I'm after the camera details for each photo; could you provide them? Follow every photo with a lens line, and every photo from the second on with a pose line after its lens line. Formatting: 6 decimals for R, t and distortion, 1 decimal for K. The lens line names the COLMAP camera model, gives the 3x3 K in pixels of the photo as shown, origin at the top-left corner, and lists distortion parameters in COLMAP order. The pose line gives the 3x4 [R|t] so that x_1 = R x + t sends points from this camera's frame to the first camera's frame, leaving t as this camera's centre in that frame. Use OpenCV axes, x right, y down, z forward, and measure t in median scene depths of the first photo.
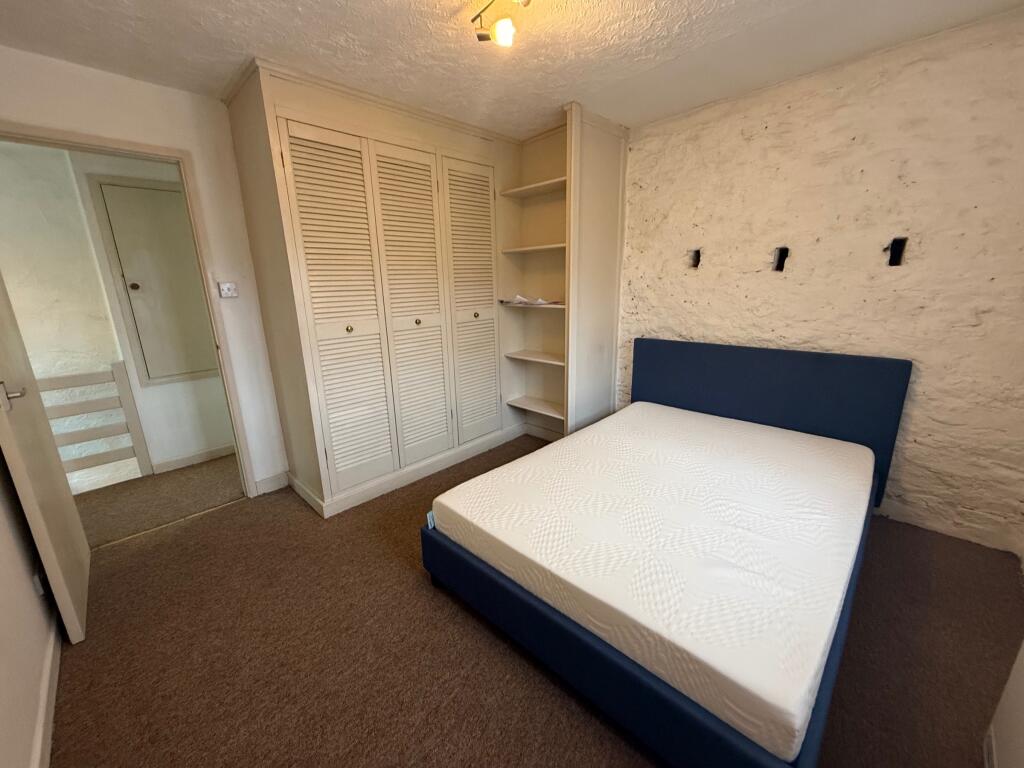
lens RADIAL K [[409.3, 0, 509.0], [0, 409.3, 384.0], [0, 0, 1]] dist [0.004098, -0.000642]
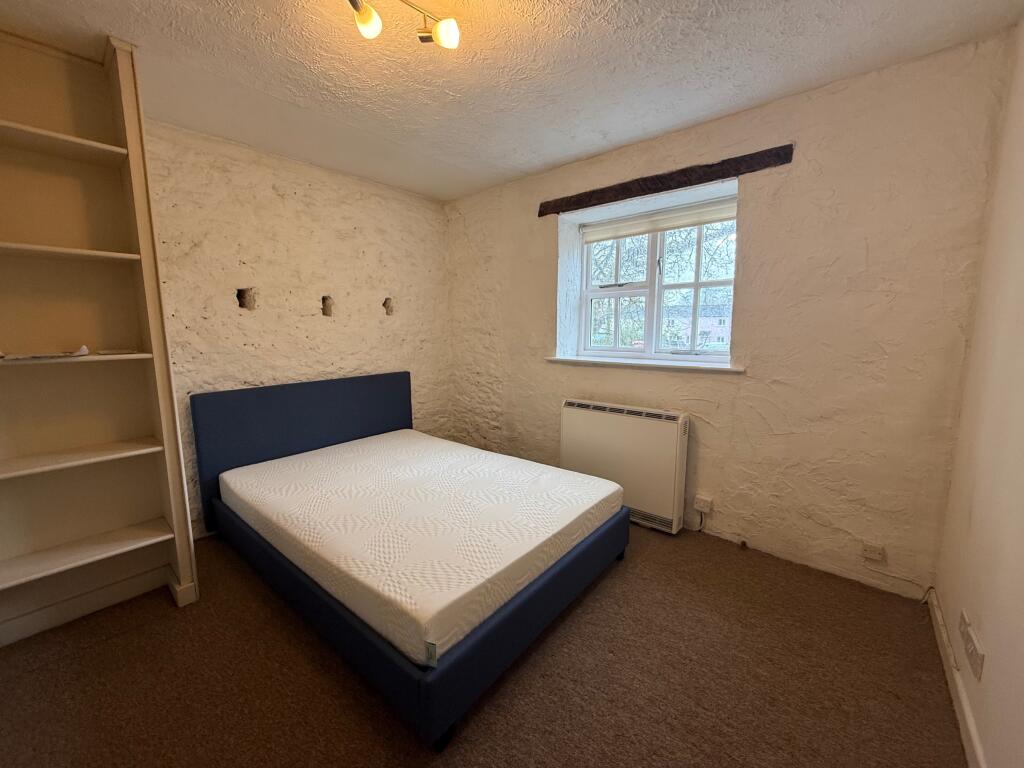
lens RADIAL K [[409.3, 0, 509.5], [0, 409.3, 383.2], [0, 0, 1]] dist [0.004098, -0.000642]
pose [[-0.087466, -0.112603, 0.989783, -0.591586], [0.253303, 0.958419, 0.131419, -0.103812], [-0.963425, 0.262209, -0.055306, 0.586969]]
